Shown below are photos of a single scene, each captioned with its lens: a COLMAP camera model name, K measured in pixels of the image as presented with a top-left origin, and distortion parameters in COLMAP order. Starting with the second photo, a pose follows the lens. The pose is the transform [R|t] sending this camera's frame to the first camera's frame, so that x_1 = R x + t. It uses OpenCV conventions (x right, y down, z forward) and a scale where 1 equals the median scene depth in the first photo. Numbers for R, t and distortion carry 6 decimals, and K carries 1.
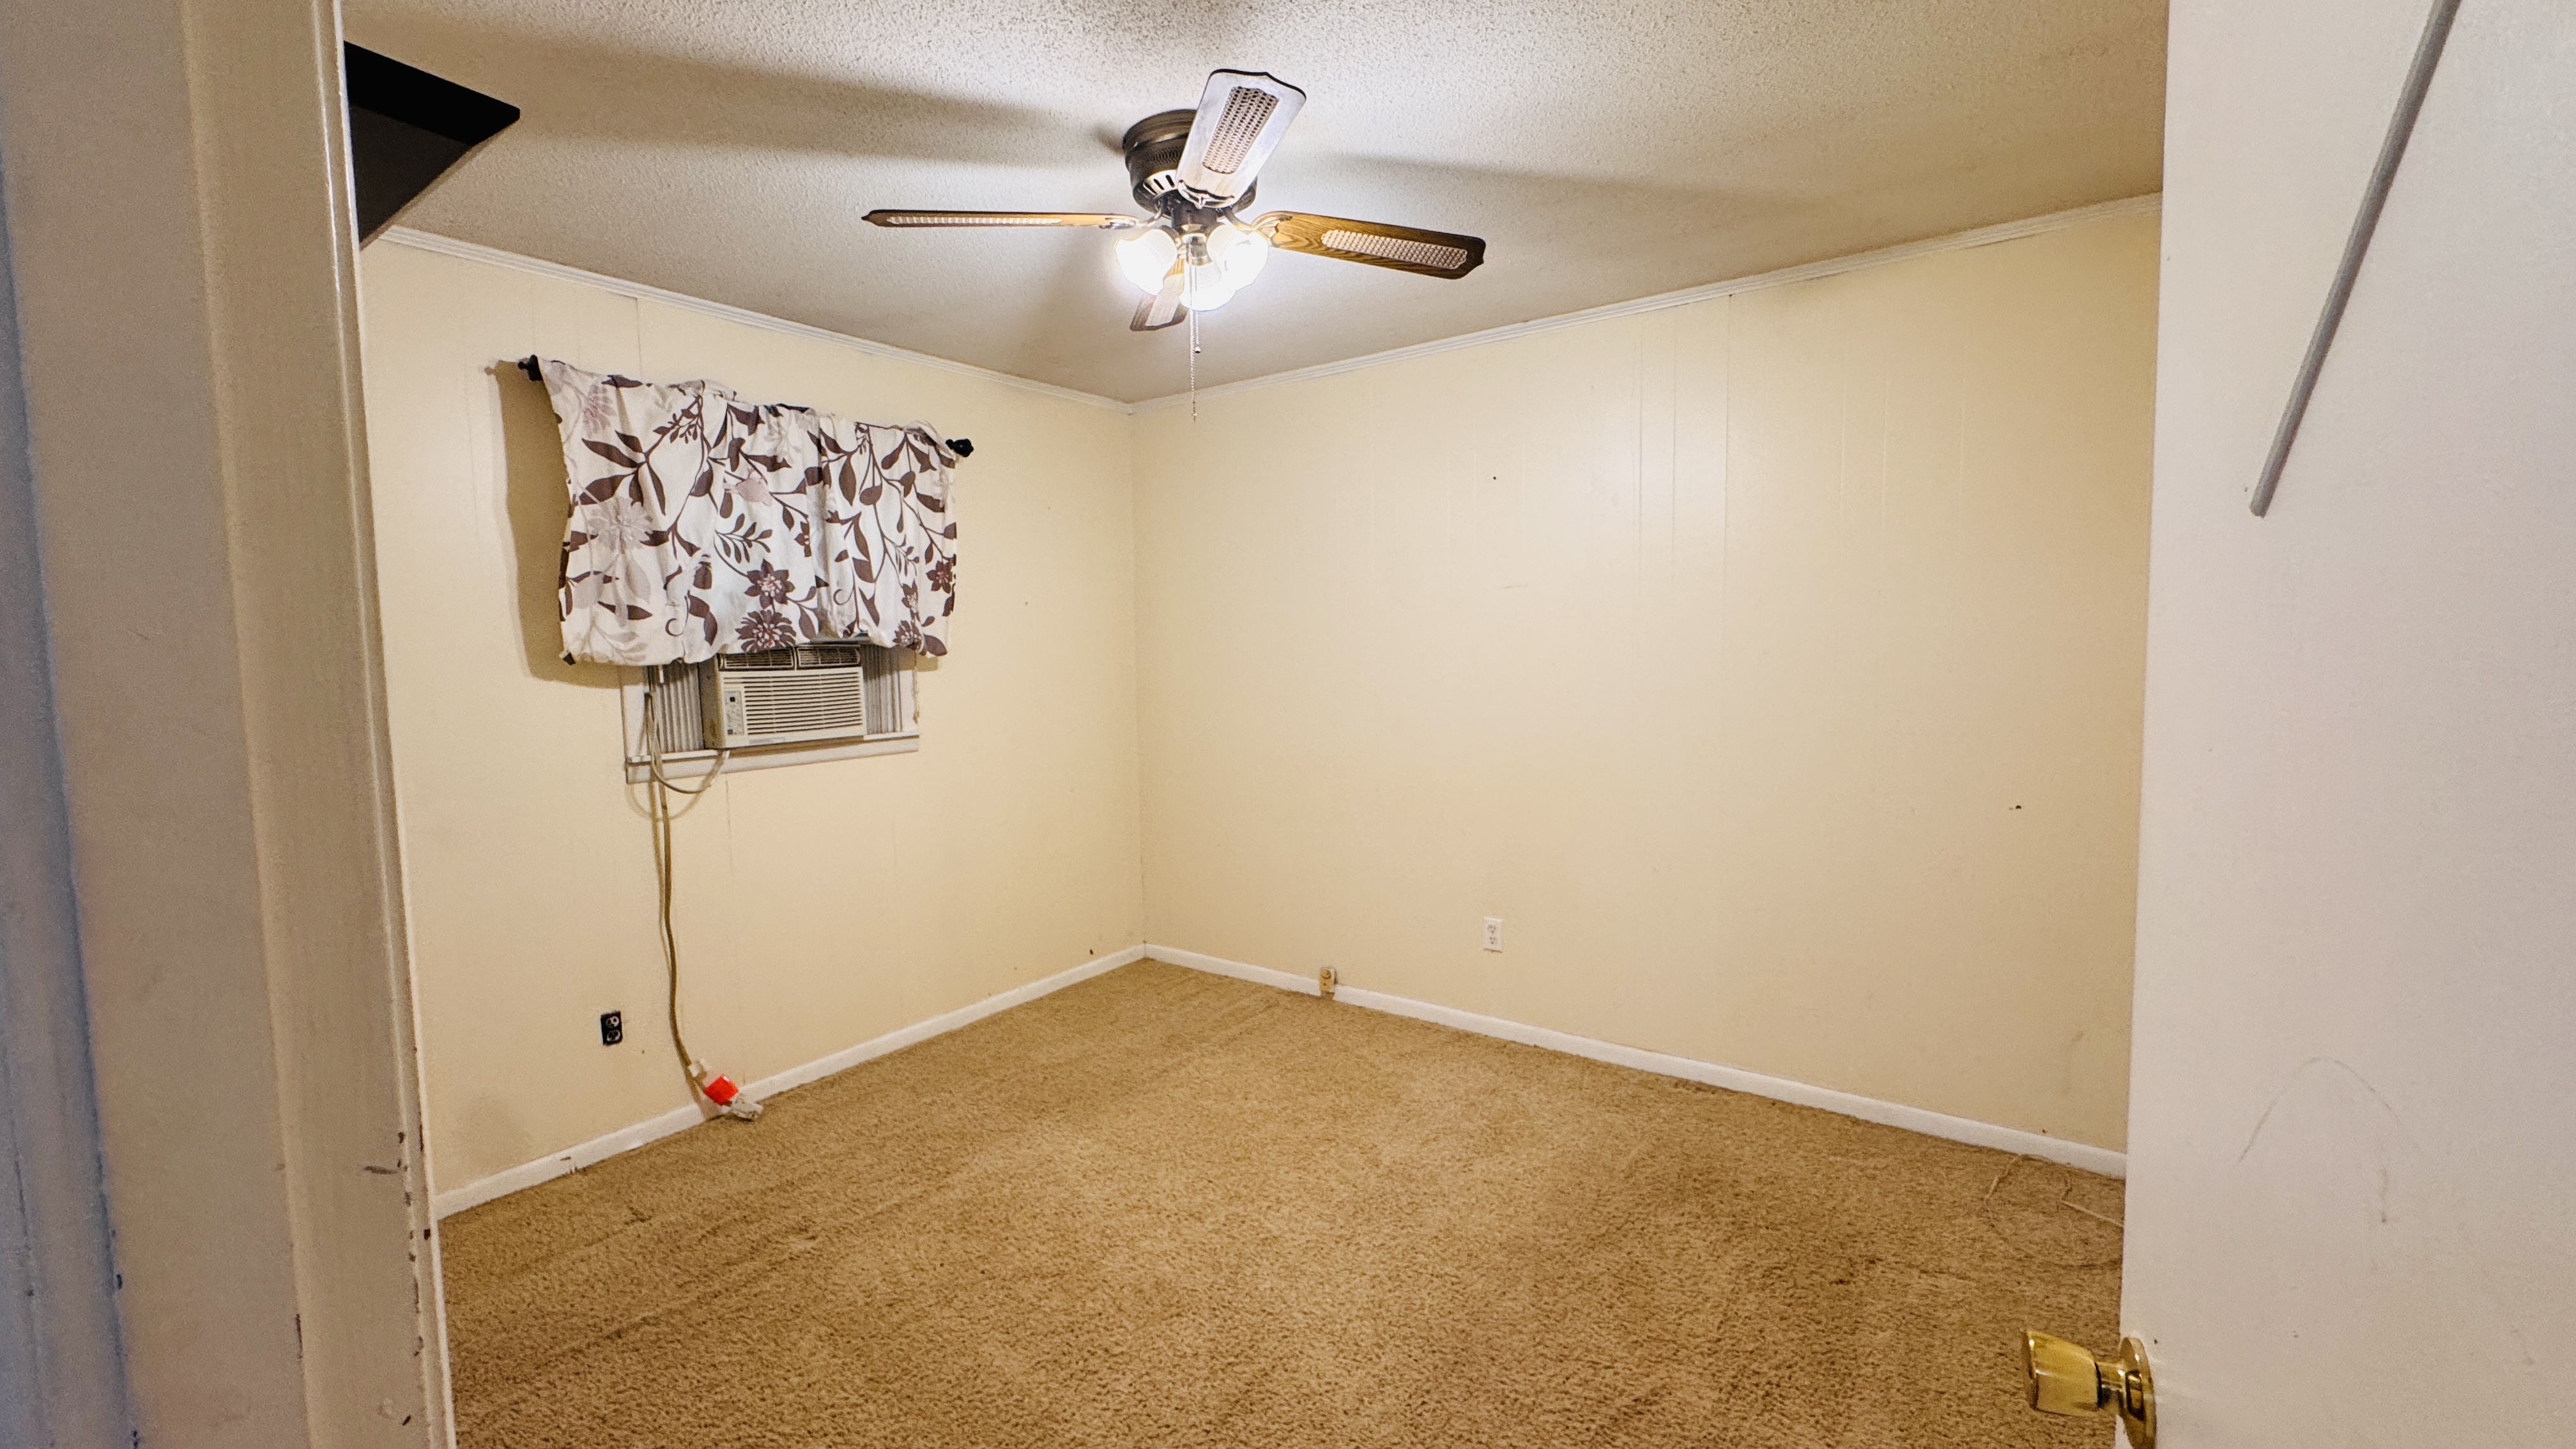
lens RADIAL K [[1025.4, 0, 1285.1], [0, 1025.4, 718.8], [0, 0, 1]] dist [-0.006805, 0.000390]
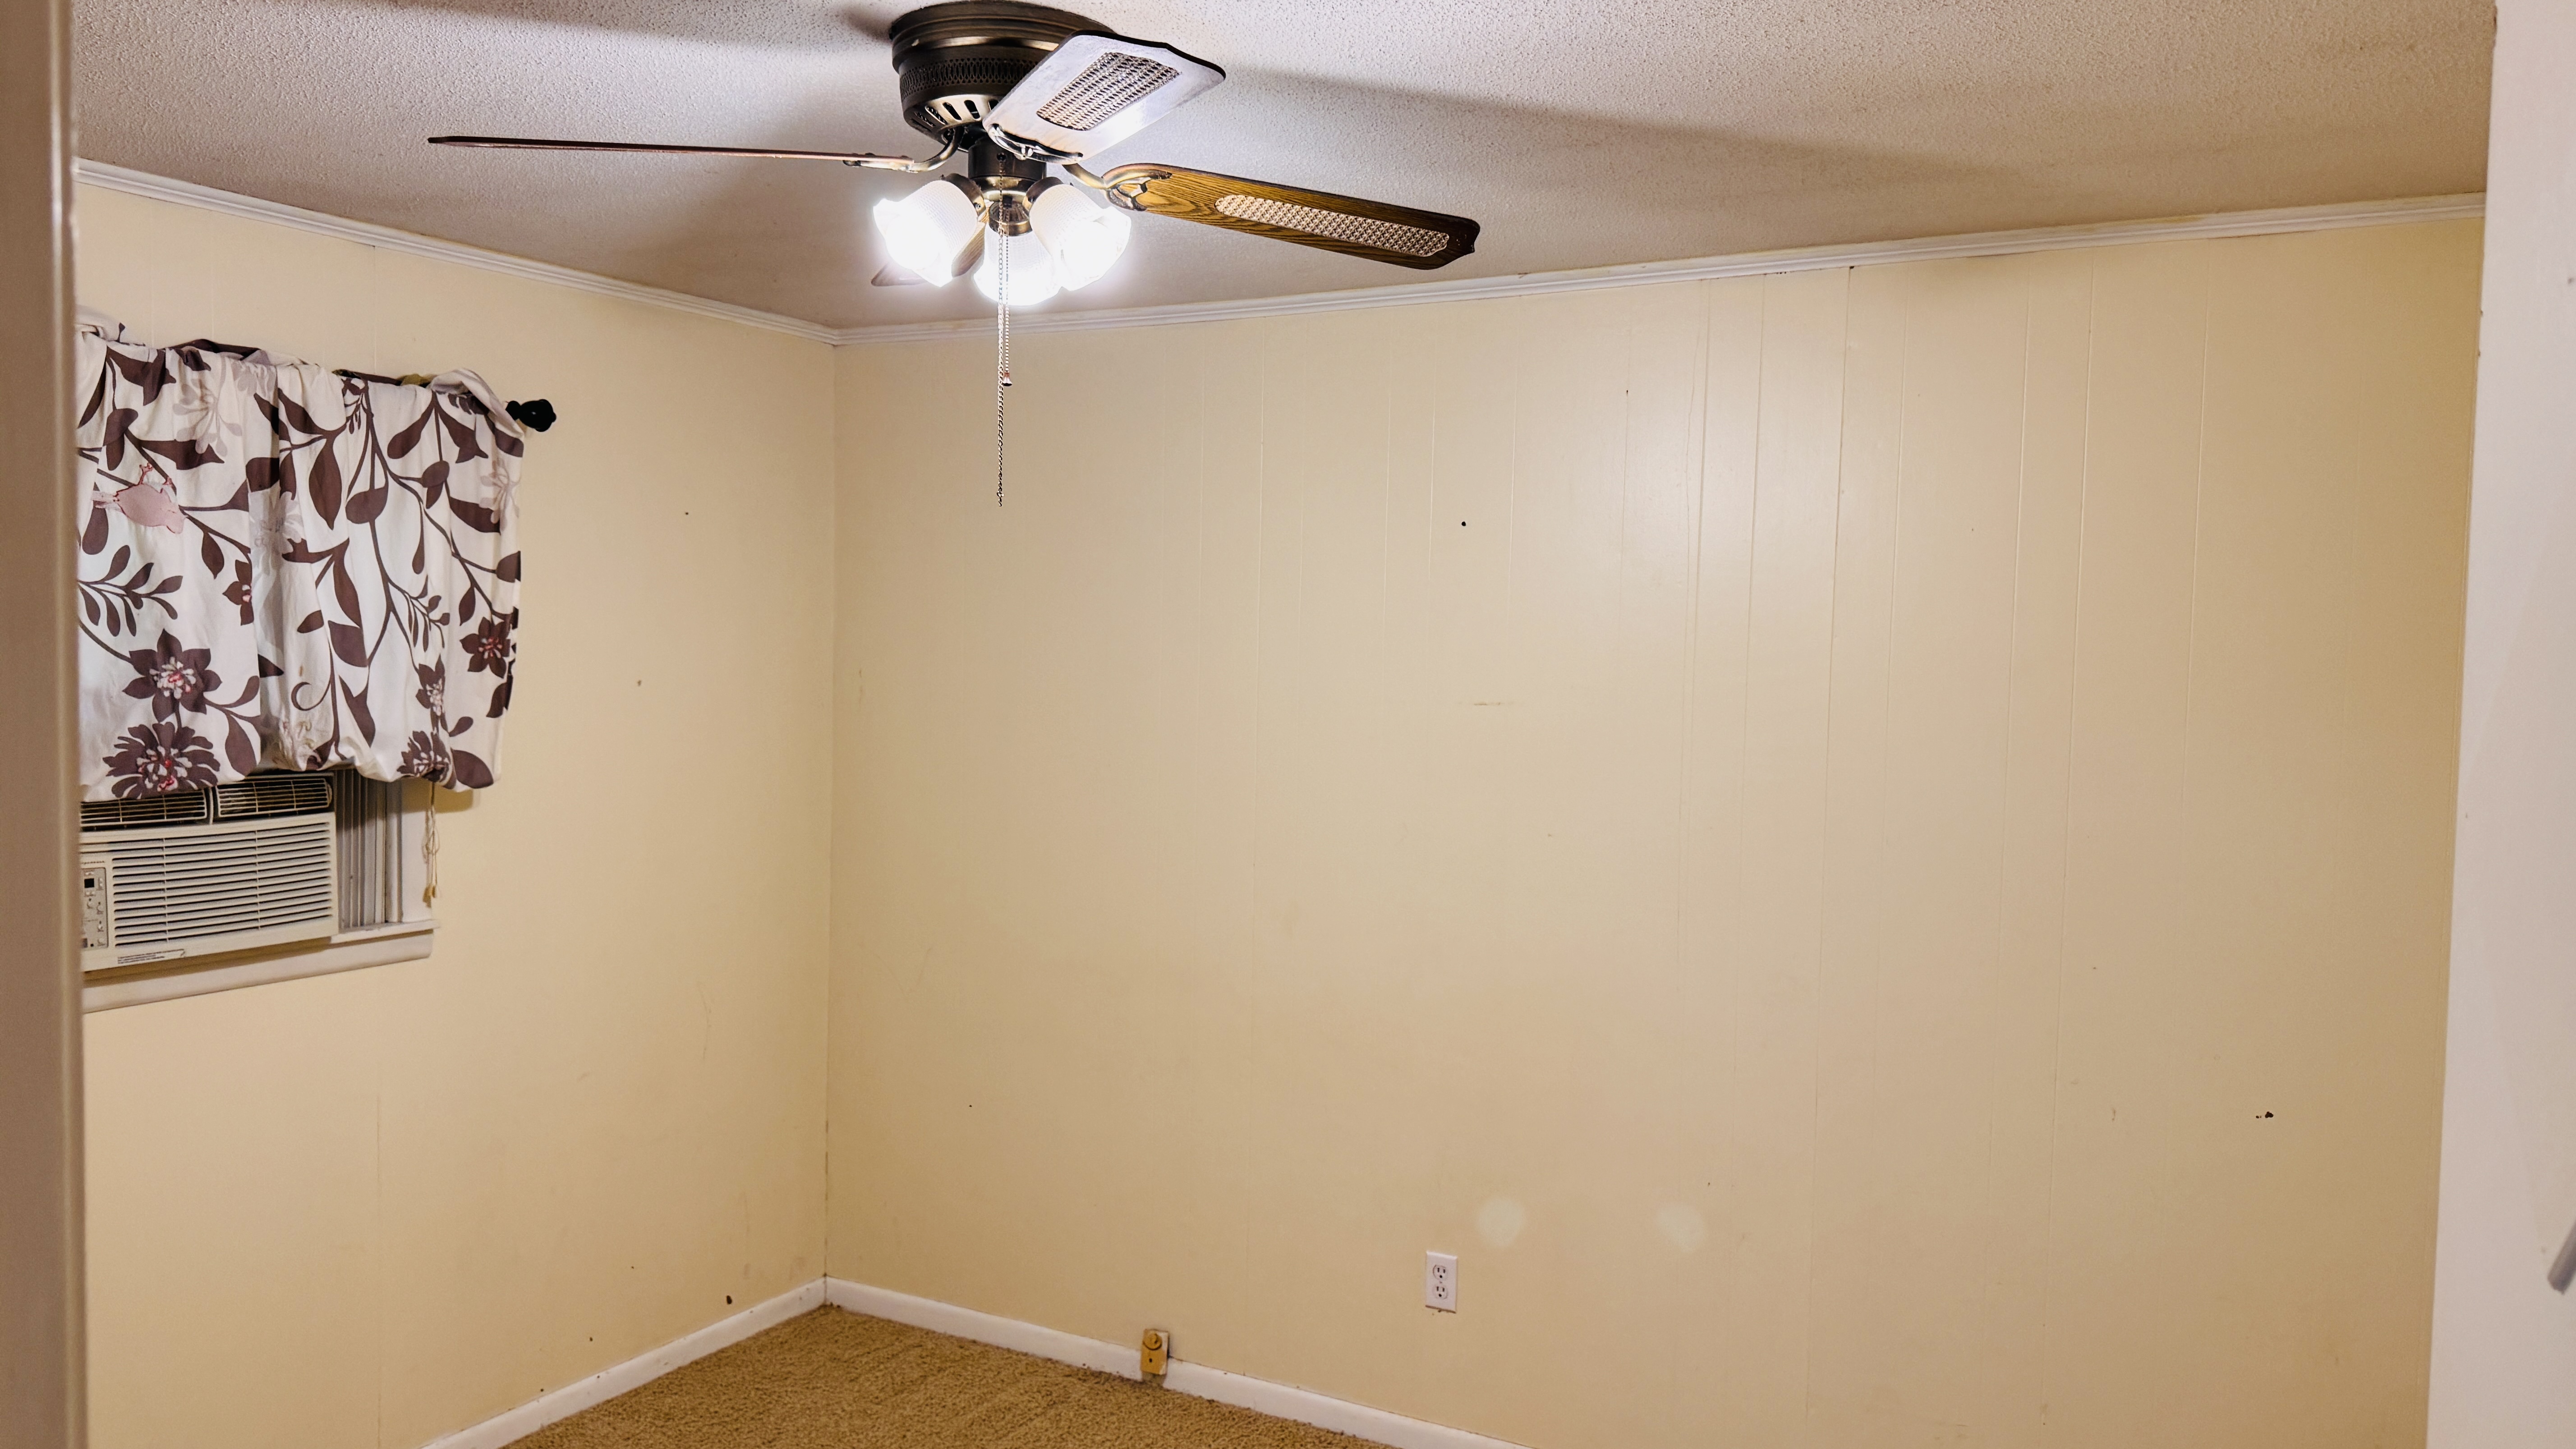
lens RADIAL K [[1828.2, 0, 1288.0], [0, 1828.2, 724.5], [0, 0, 1]] dist [0.002937, -0.003768]
pose [[0.991137, 0.031317, 0.129096, -0.035045], [-0.027922, 0.999217, -0.028025, -0.089116], [-0.129872, 0.024172, 0.991236, -0.045857]]
